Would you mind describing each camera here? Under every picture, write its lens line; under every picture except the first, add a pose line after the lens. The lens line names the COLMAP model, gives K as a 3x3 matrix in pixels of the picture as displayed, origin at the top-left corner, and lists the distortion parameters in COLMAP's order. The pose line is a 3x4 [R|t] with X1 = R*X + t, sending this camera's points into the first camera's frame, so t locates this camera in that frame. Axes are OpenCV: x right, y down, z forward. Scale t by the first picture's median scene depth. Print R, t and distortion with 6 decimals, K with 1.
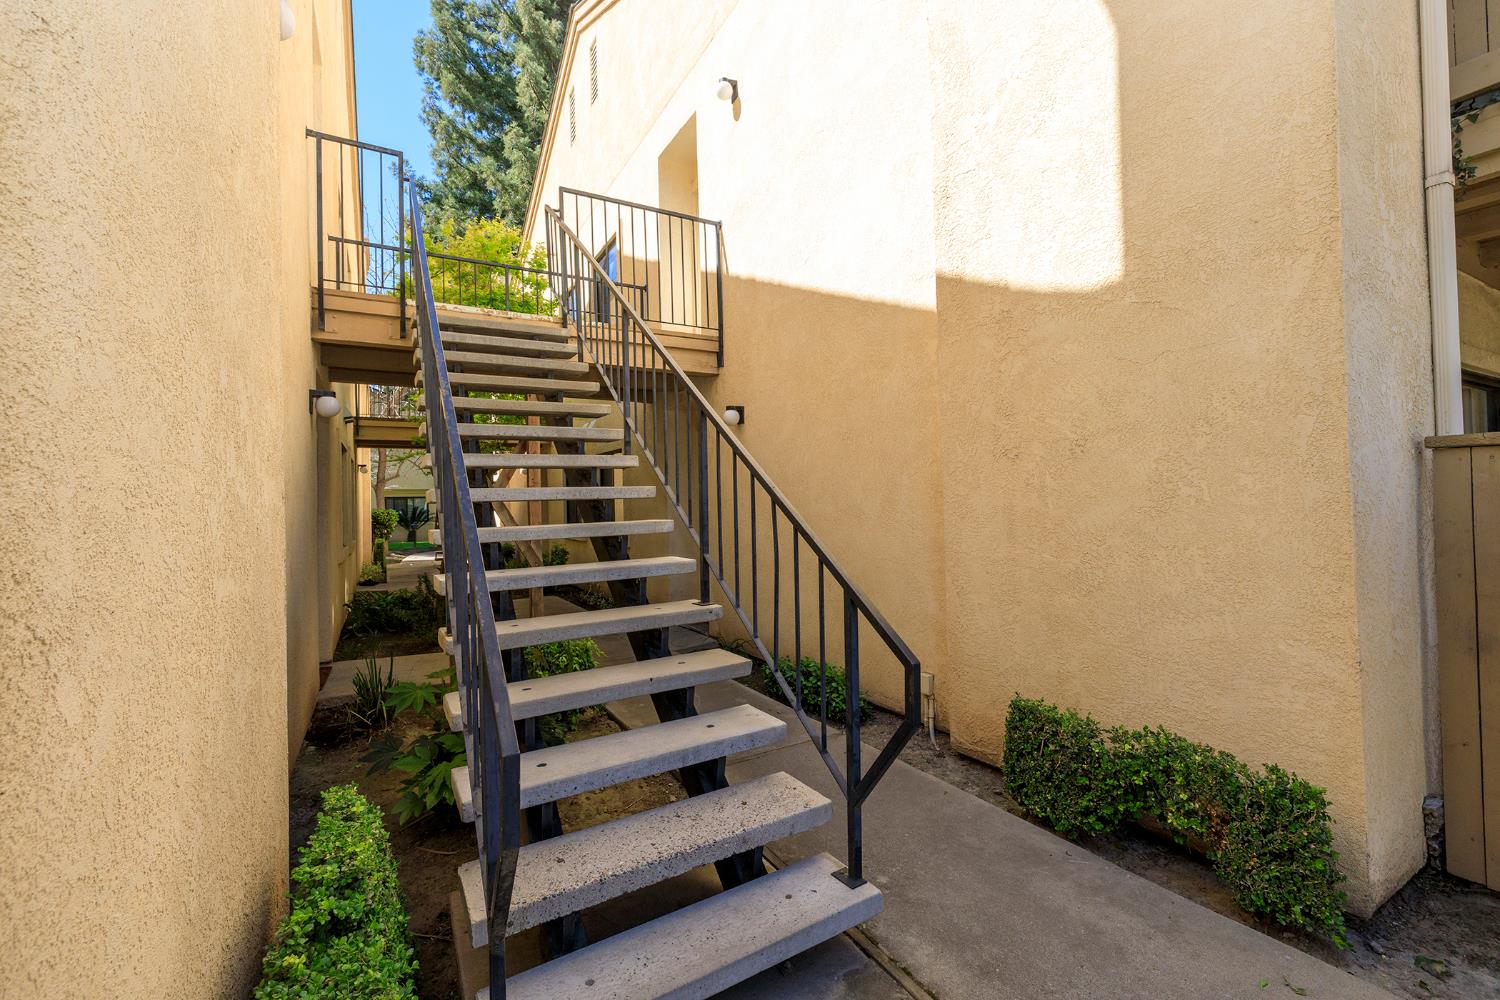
lens RADIAL K [[626.0, 0, 746.5], [0, 626.0, 495.1], [0, 0, 1]] dist [0.001131, -0.001023]
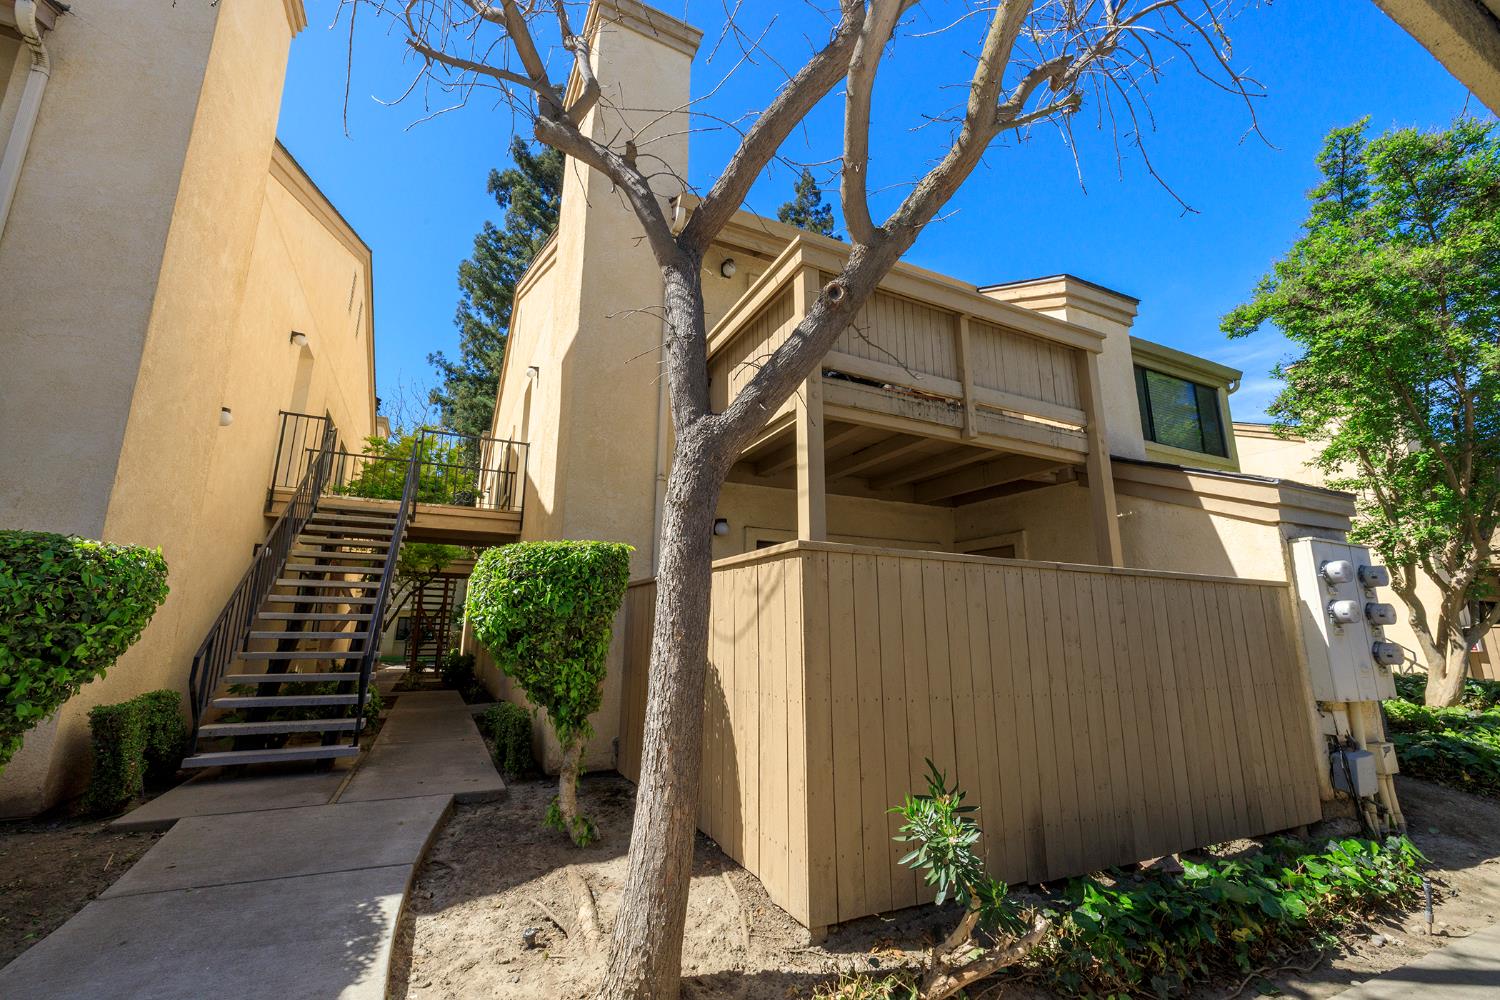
lens RADIAL K [[626.0, 0, 736.6], [0, 626.0, 498.8], [0, 0, 1]] dist [0.001131, -0.001023]
pose [[0.996331, 0.016830, -0.083910, 0.202181], [-0.033787, 0.978182, -0.204984, 0.008373], [0.078629, 0.207067, 0.975162, -0.168442]]
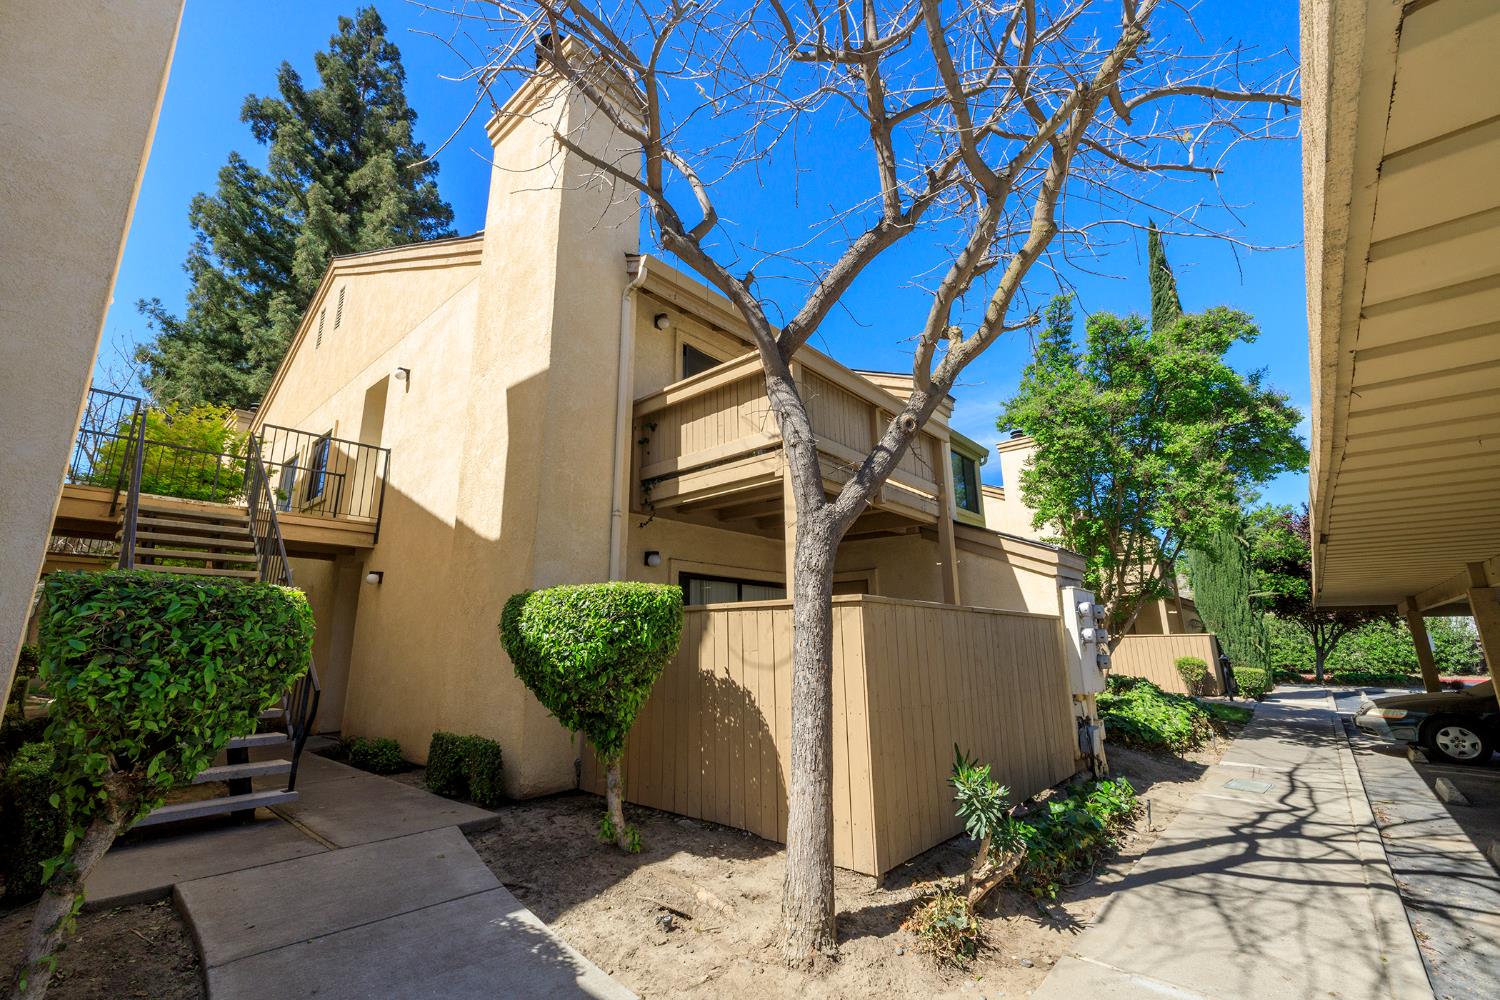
lens RADIAL K [[626.0, 0, 737.2], [0, 626.0, 496.5], [0, 0, 1]] dist [0.001131, -0.001023]
pose [[0.951125, 0.090384, 0.295284, 0.101545], [-0.019975, 0.972213, -0.233243, 0.004241], [-0.308161, 0.215945, 0.926501, -0.203669]]
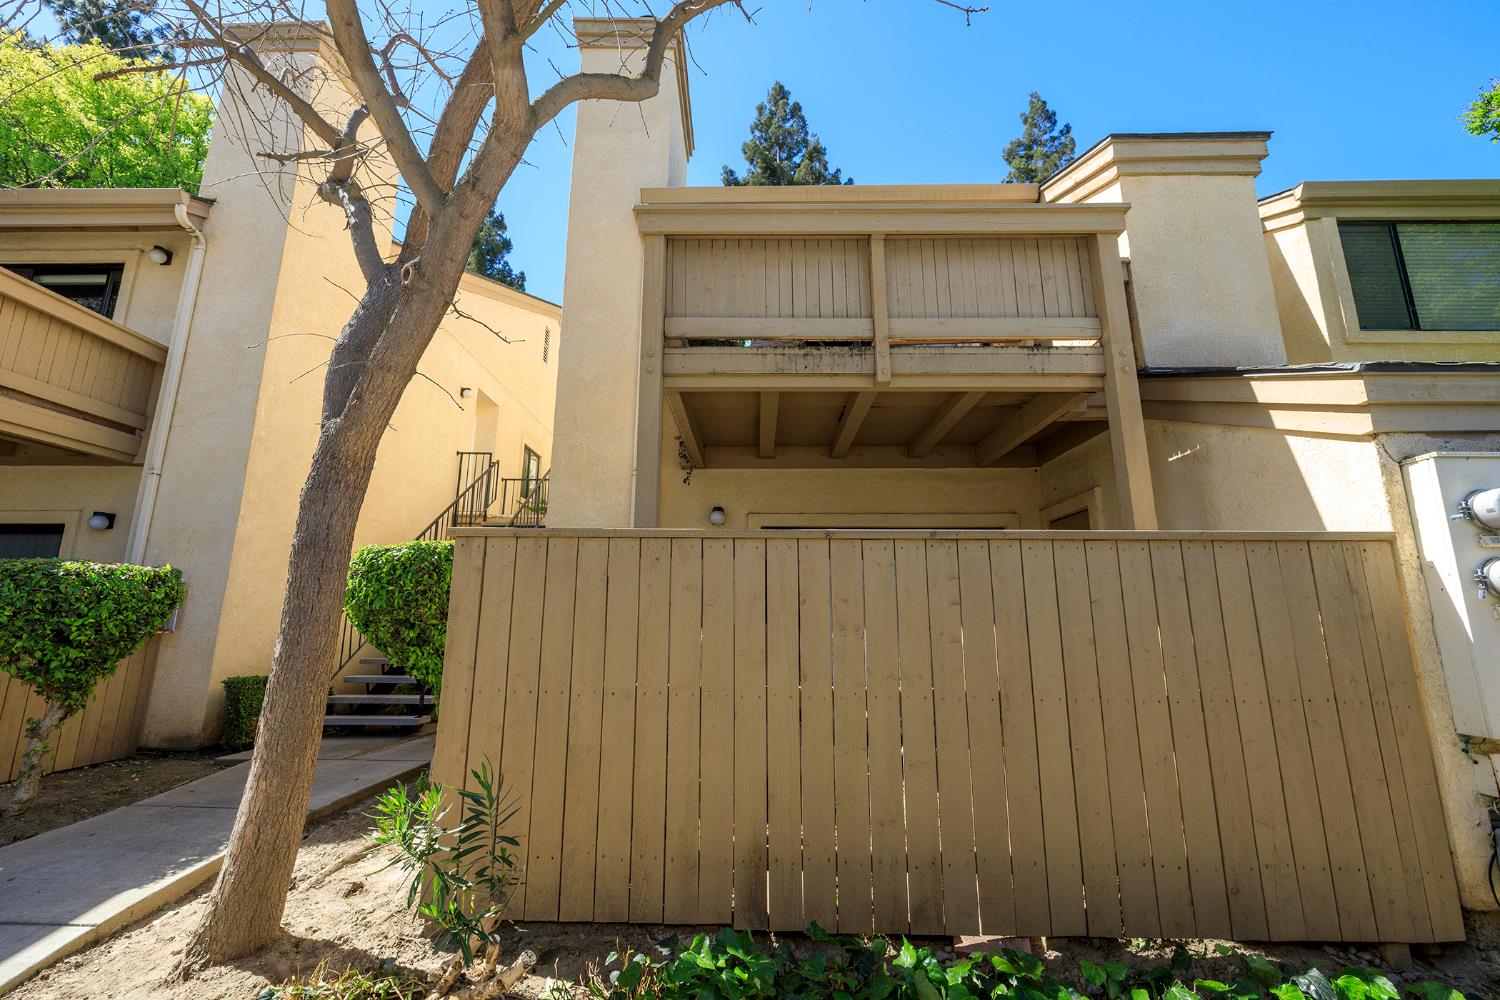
lens RADIAL K [[626.0, 0, 737.8], [0, 626.0, 497.7], [0, 0, 1]] dist [0.001131, -0.001023]
pose [[0.856695, -0.074926, -0.510352, 0.340801], [-0.024865, 0.982245, -0.185946, 0.005823], [0.515223, 0.171989, 0.839622, -0.108942]]
